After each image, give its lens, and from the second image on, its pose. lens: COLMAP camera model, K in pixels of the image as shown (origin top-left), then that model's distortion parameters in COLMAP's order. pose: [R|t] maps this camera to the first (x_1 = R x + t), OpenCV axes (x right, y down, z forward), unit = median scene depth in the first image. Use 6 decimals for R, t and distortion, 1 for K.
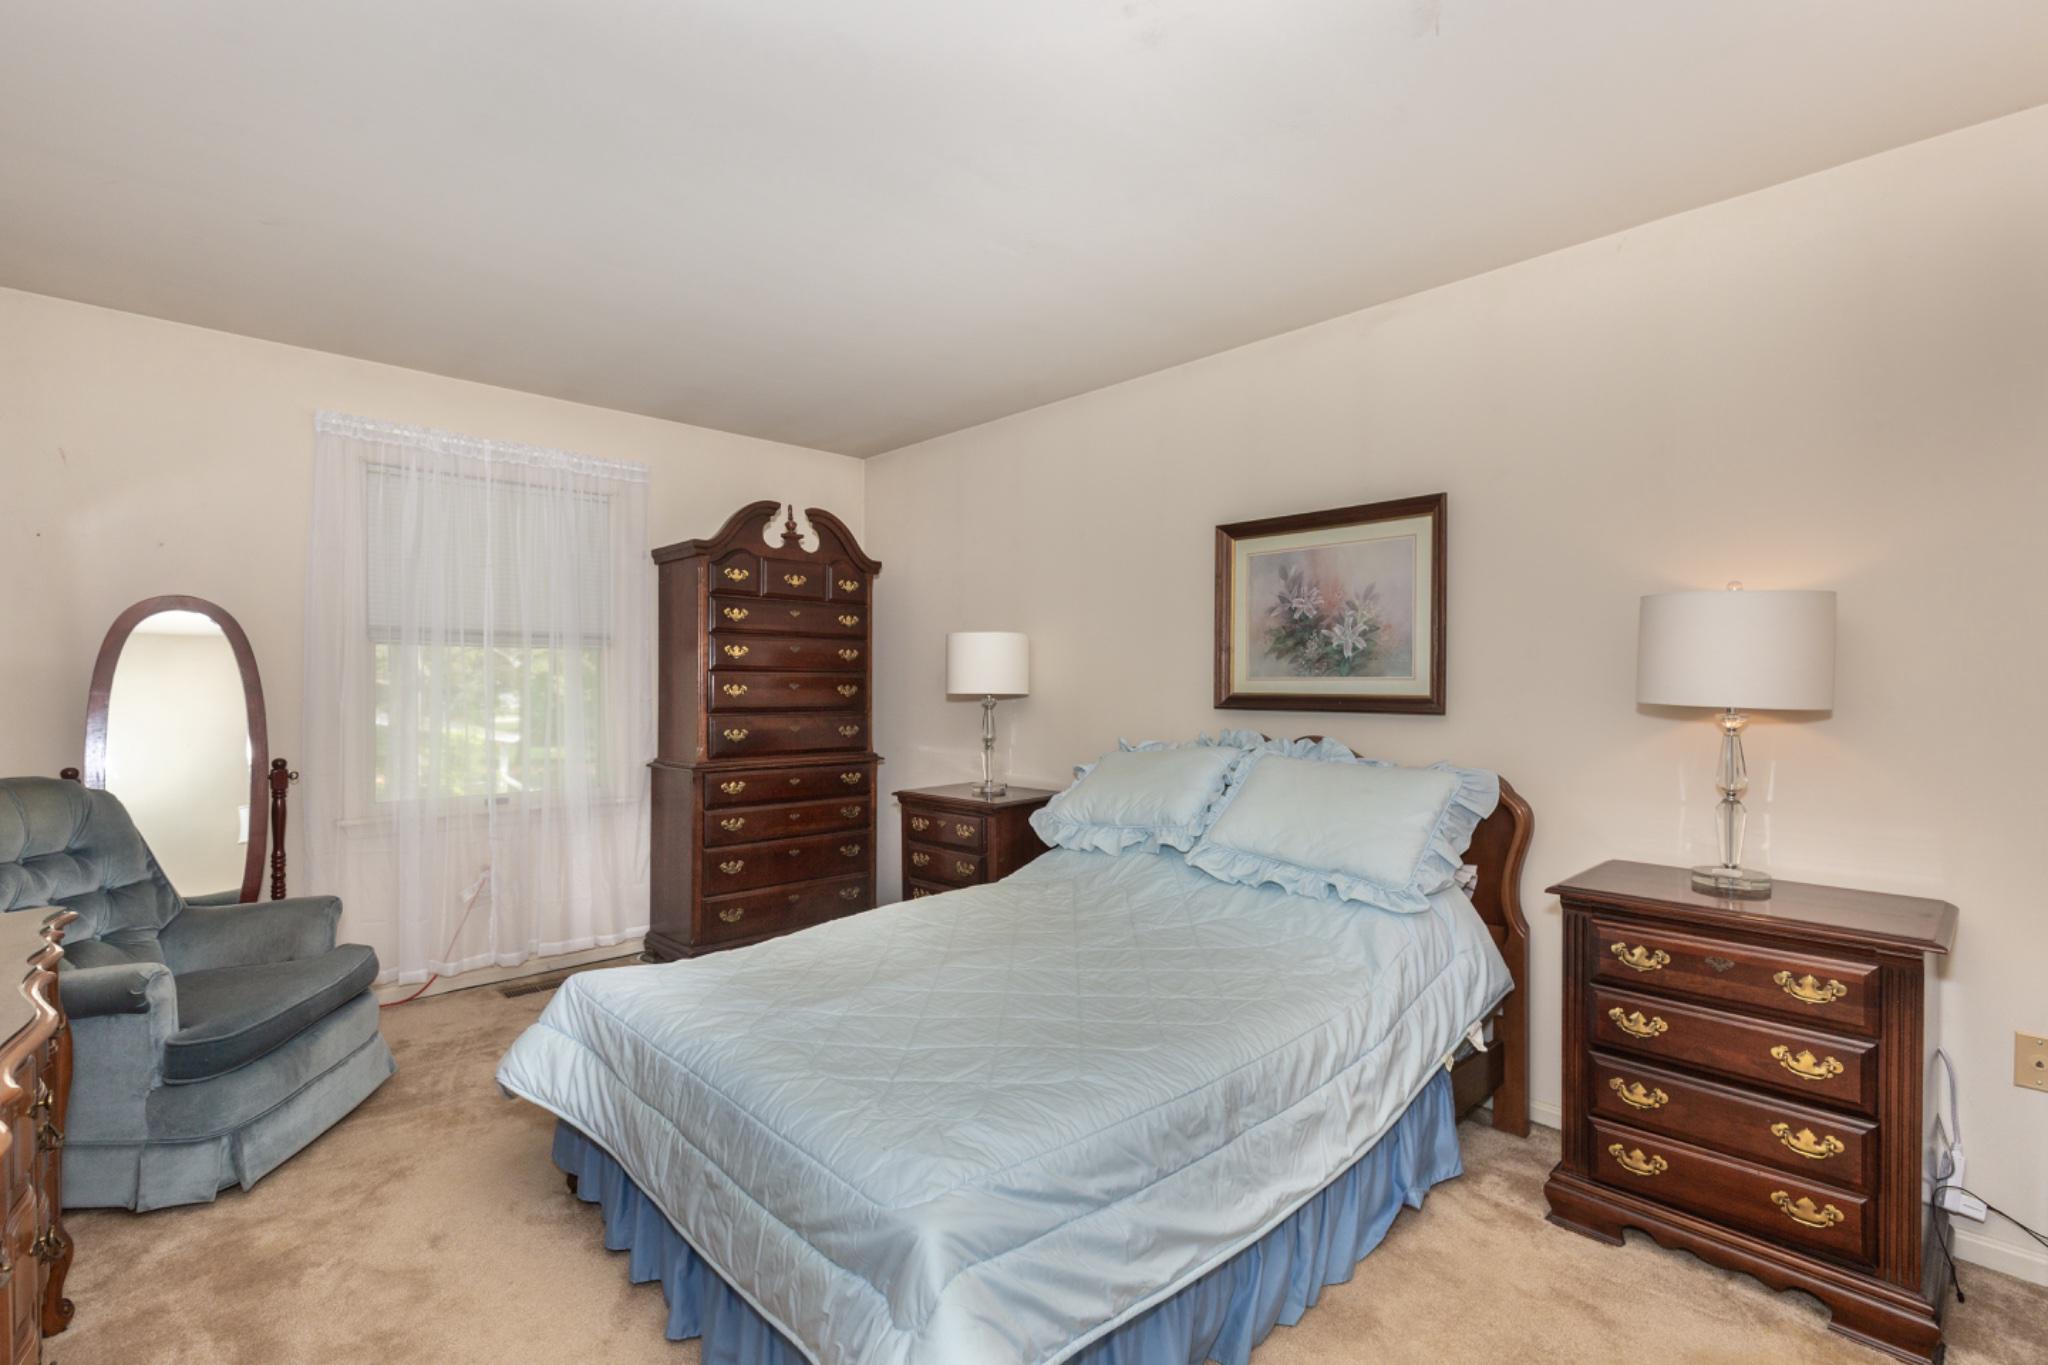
lens RADIAL K [[939.1, 0, 1001.3], [0, 939.1, 685.8], [0, 0, 1]] dist [0.002906, 0.000100]
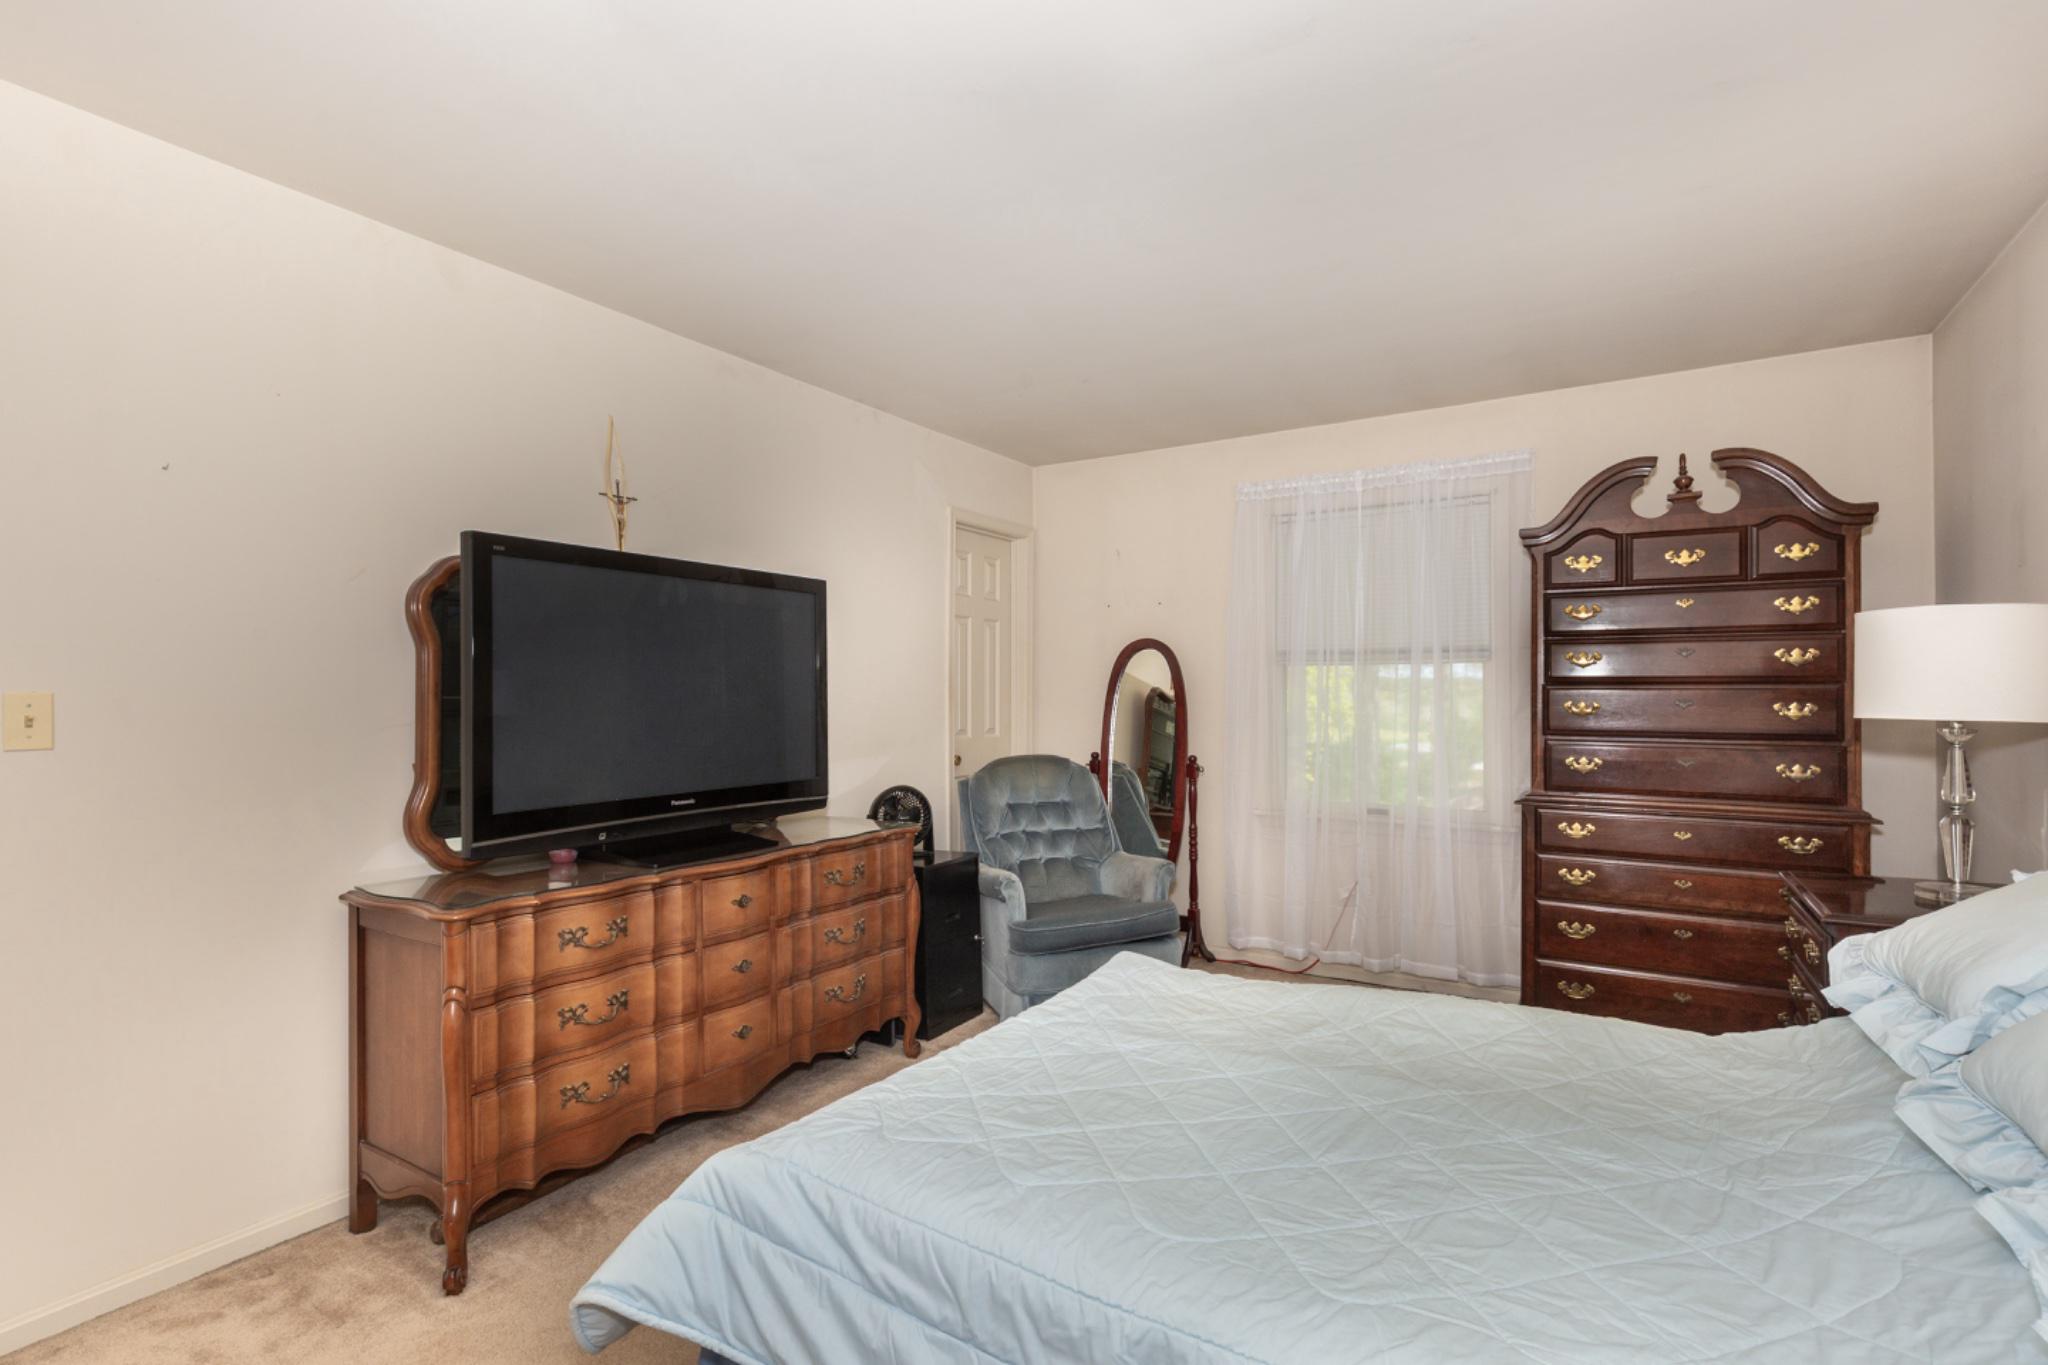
lens RADIAL K [[939.1, 0, 1001.3], [0, 939.1, 685.8], [0, 0, 1]] dist [0.002906, 0.000100]
pose [[0.251749, -0.012147, -0.967716, 0.368443], [-0.002228, 0.999911, -0.013131, -0.002591], [0.967790, 0.005462, 0.251699, 0.327271]]
